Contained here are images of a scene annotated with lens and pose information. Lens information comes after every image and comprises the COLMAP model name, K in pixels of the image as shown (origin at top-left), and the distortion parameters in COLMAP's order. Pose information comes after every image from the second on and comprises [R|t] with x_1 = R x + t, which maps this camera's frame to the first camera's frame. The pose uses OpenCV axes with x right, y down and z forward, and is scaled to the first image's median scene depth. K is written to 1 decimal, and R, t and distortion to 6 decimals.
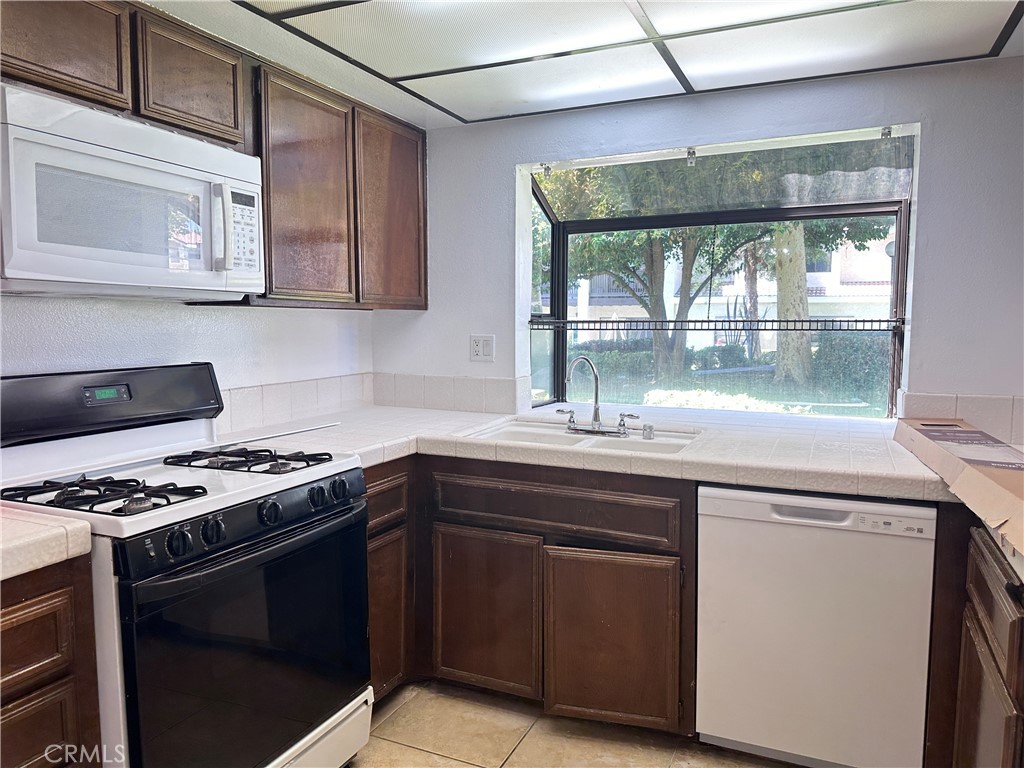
lens RADIAL K [[725.4, 0, 512.0], [0, 725.4, 384.0], [0, 0, 1]] dist [0.058001, -0.000072]
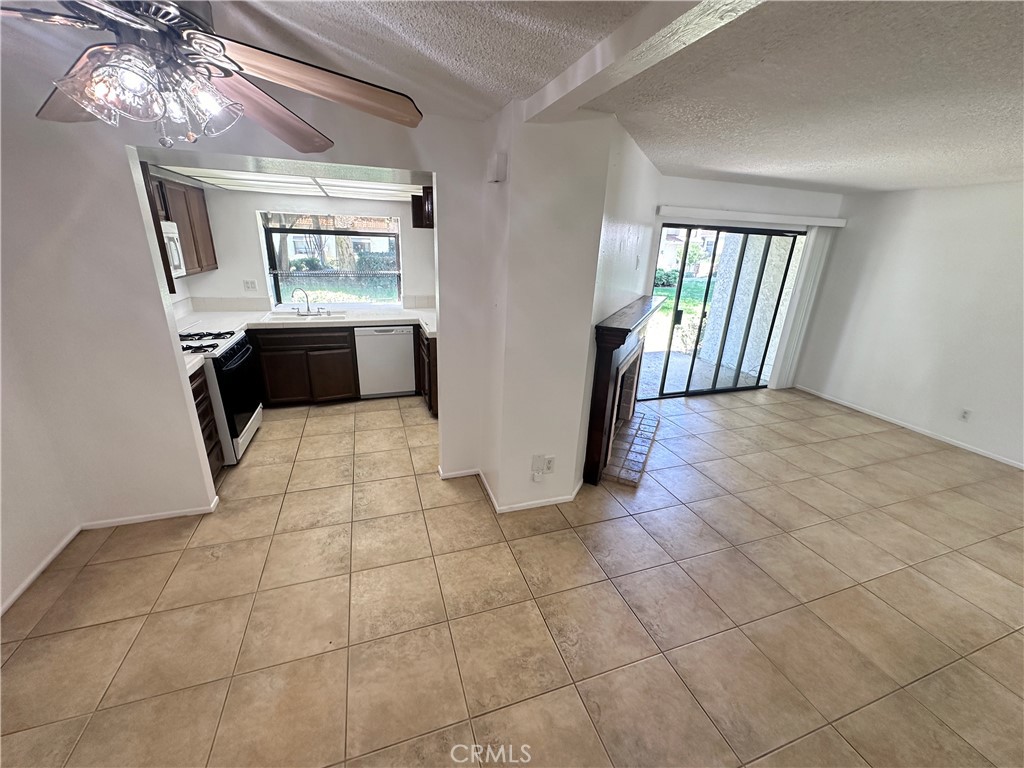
lens RADIAL K [[408.2, 0, 512.0], [0, 408.2, 384.0], [0, 0, 1]] dist [0.000403, 0.000170]
pose [[0.722578, -0.208120, 0.659217, -0.498498], [0.024173, 0.960629, 0.276782, -0.114934], [-0.690867, -0.184061, 0.699160, -0.868180]]
